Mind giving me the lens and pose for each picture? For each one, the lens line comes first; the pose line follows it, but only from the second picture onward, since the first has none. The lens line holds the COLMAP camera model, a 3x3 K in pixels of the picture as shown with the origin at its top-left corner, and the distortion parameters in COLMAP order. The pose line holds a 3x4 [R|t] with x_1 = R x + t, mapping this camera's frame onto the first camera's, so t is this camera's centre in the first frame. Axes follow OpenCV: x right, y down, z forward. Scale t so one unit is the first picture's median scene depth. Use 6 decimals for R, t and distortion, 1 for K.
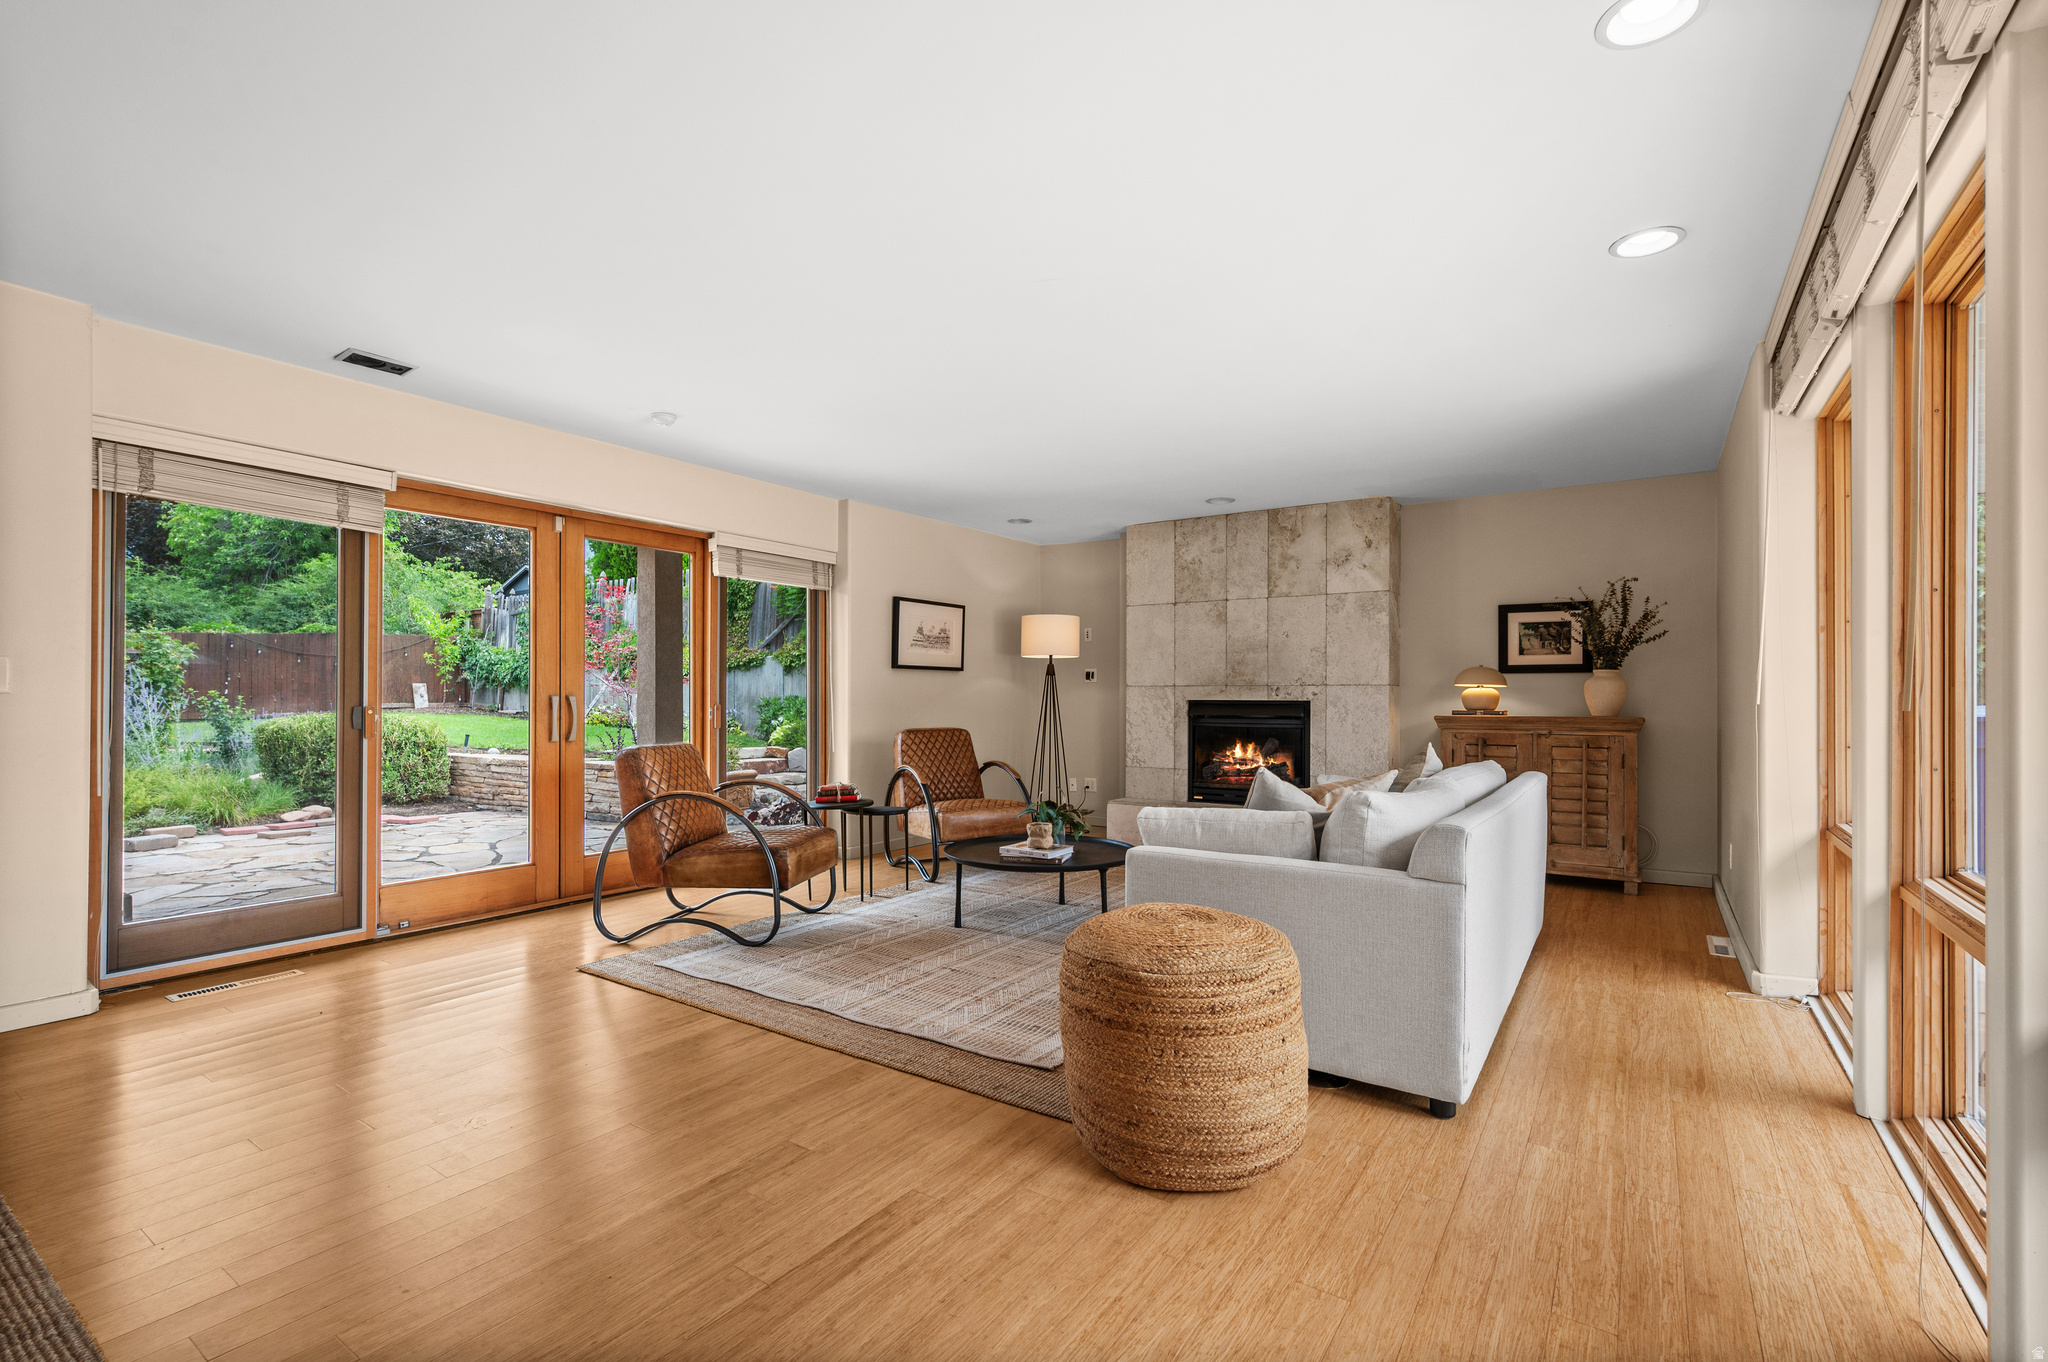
lens RADIAL K [[920.5, 0, 1023.6], [0, 920.5, 699.5], [0, 0, 1]] dist [0.009442, 0.000909]
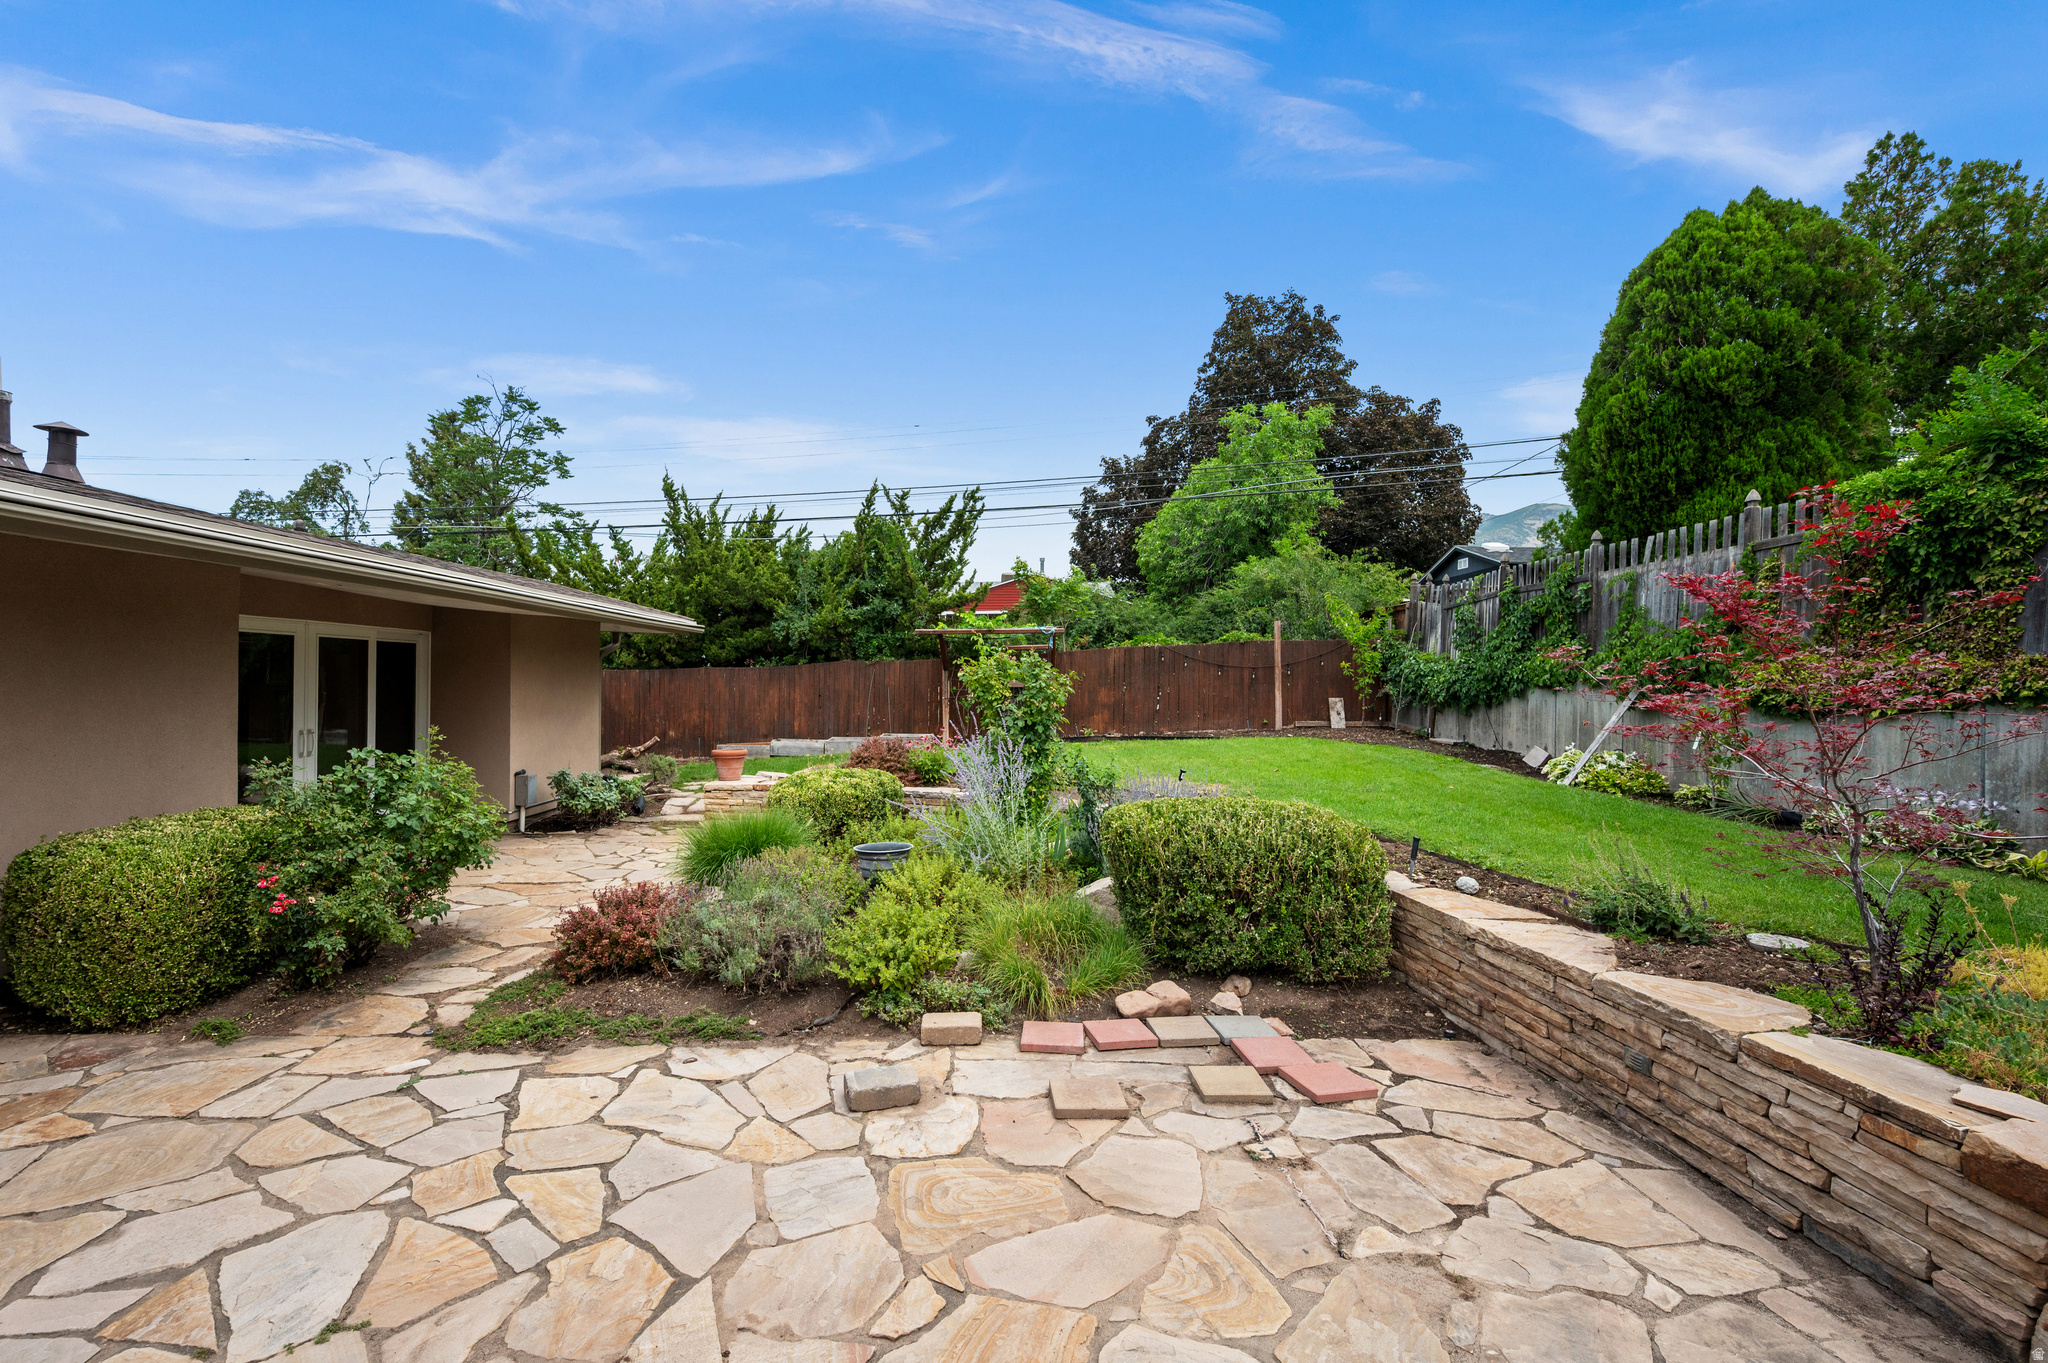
lens RADIAL K [[883.1, 0, 1012.9], [0, 883.1, 681.4], [0, 0, 1]] dist [0.000208, -0.000863]
pose [[0.599865, 0.006279, -0.800077, -0.191390], [-0.011142, 0.999938, -0.000506, -0.028374], [0.800024, 0.009217, 0.599898, 0.289674]]
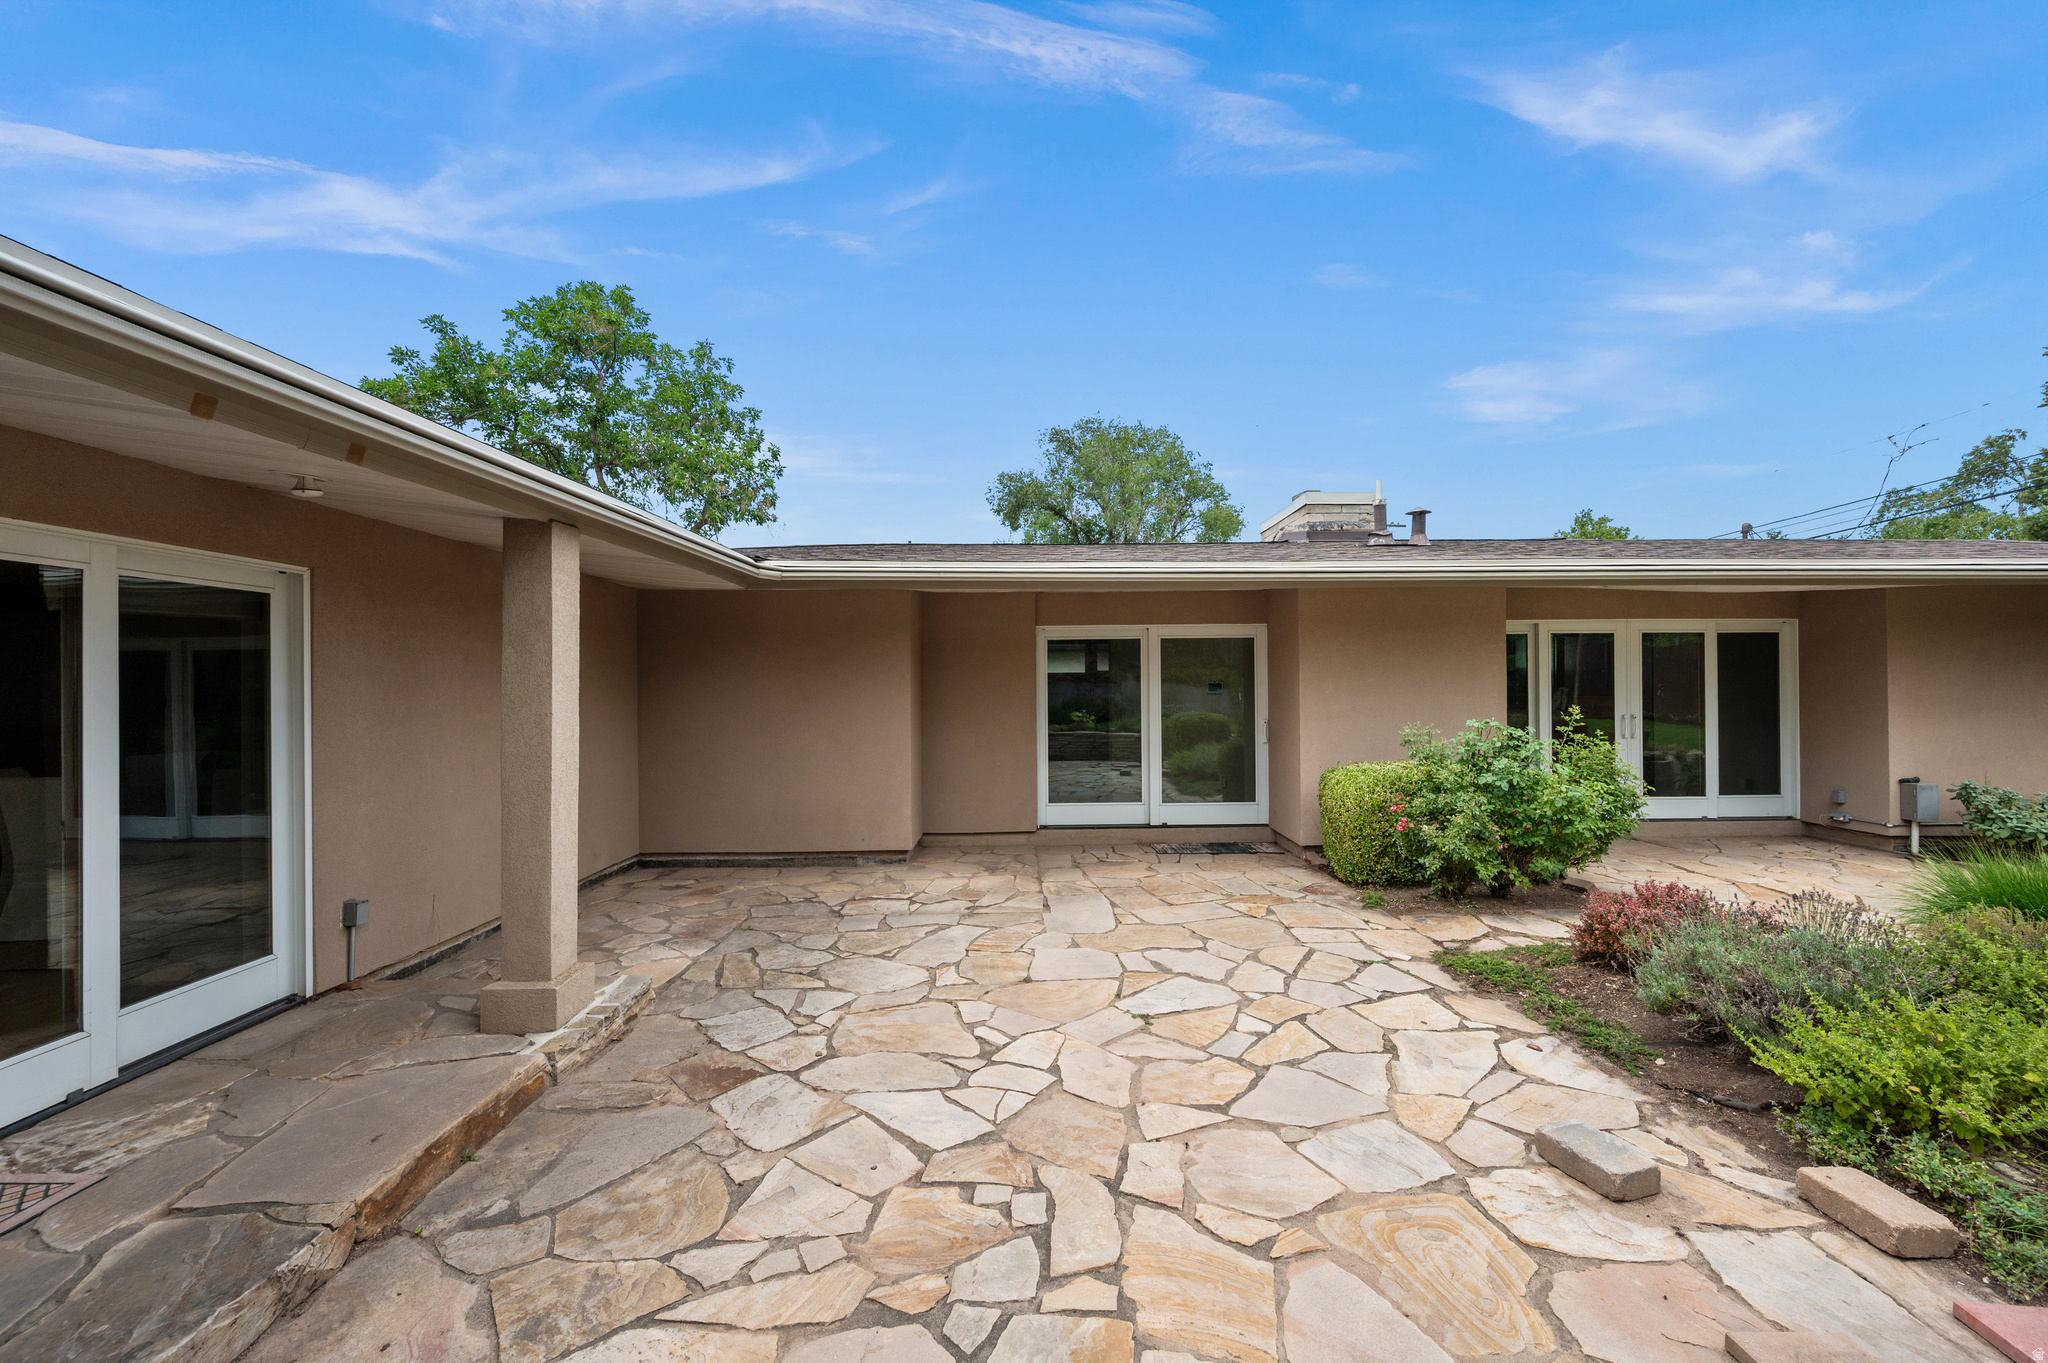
lens RADIAL K [[818.3, 0, 1030.9], [0, 818.3, 698.7], [0, 0, 1]] dist [-0.000589, -0.000993]
pose [[-0.811144, 0.015060, -0.584652, -0.203759], [0.005781, 0.999826, 0.017733, -0.021082], [0.584817, 0.011004, -0.811090, 0.435905]]
